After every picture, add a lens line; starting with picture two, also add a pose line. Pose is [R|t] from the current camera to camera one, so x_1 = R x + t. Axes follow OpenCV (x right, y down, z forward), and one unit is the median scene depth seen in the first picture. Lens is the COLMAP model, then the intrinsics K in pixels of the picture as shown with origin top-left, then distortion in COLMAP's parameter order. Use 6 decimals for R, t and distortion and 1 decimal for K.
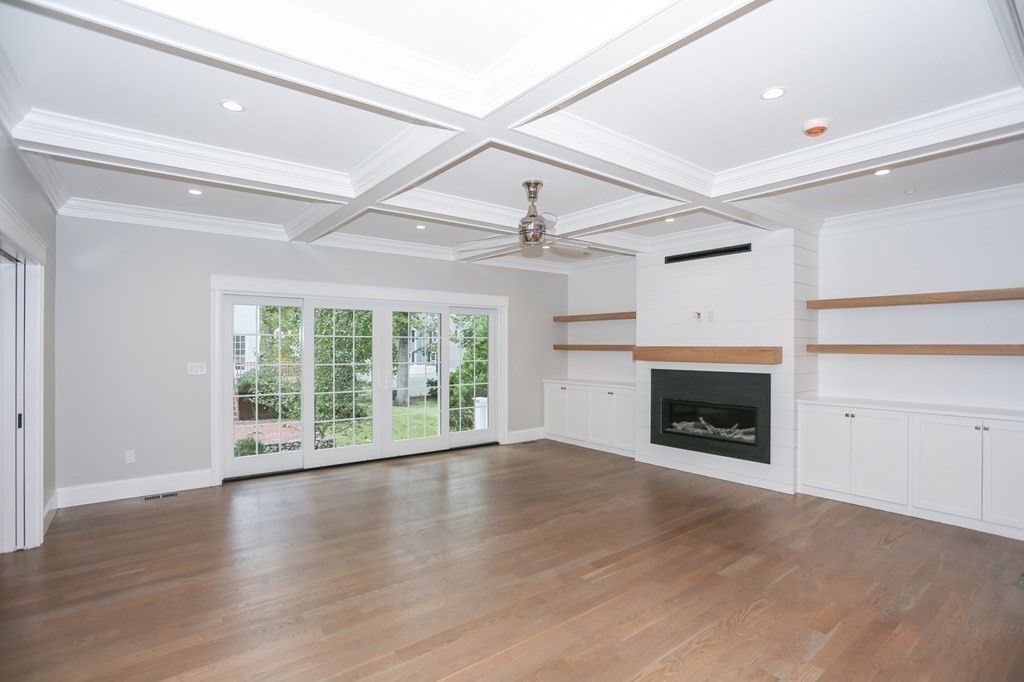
lens RADIAL K [[495.9, 0, 515.6], [0, 495.9, 342.1], [0, 0, 1]] dist [-0.073818, 0.032911]
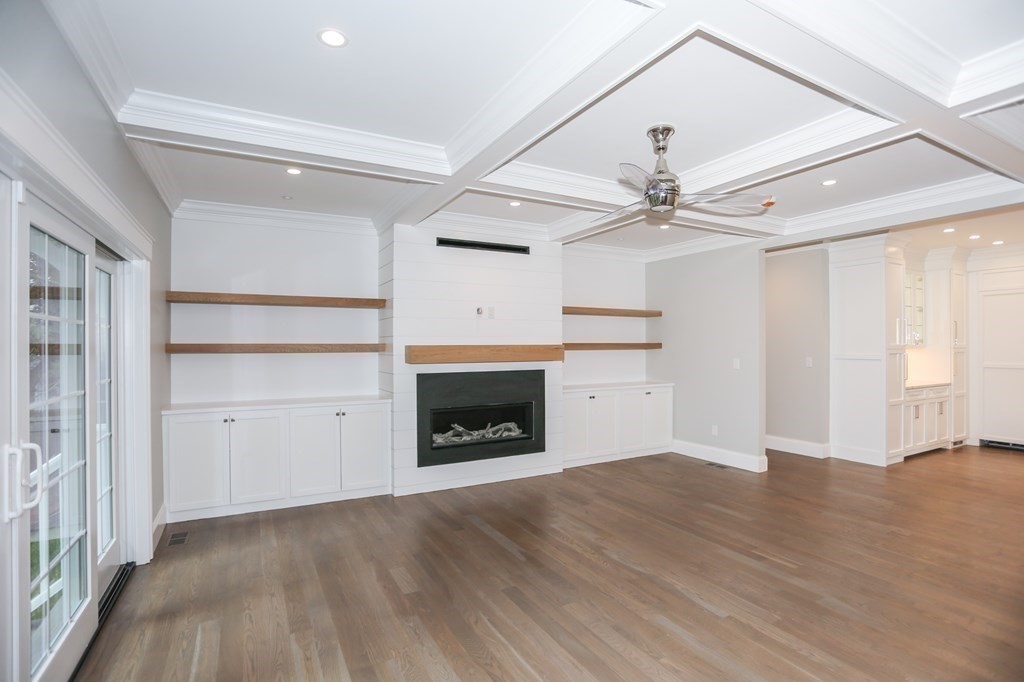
lens RADIAL K [[495.9, 0, 515.6], [0, 495.9, 342.1], [0, 0, 1]] dist [-0.073818, 0.032911]
pose [[0.170305, 0.009953, 0.985341, -0.582309], [0.000907, 0.999947, -0.010257, 0.014457], [-0.985391, 0.002641, 0.170287, 0.857598]]
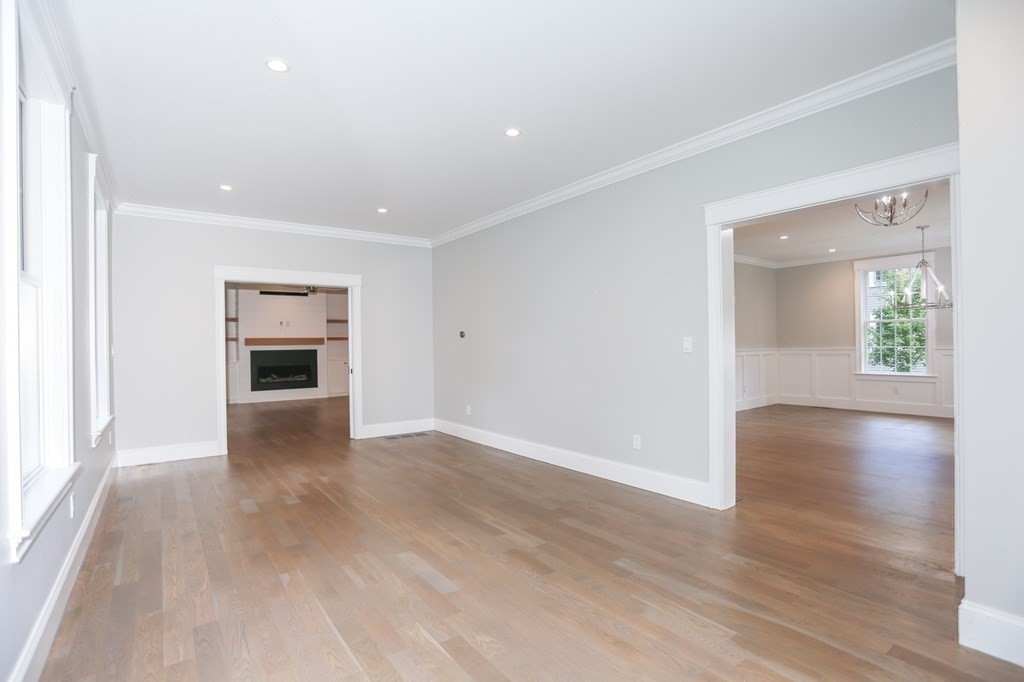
lens RADIAL K [[495.9, 0, 515.6], [0, 495.9, 342.1], [0, 0, 1]] dist [-0.073818, 0.032911]
pose [[0.043655, -0.005851, 0.999030, -1.785142], [-0.000765, 0.999982, 0.005890, 0.015037], [-0.999046, -0.001021, 0.043649, -0.067333]]
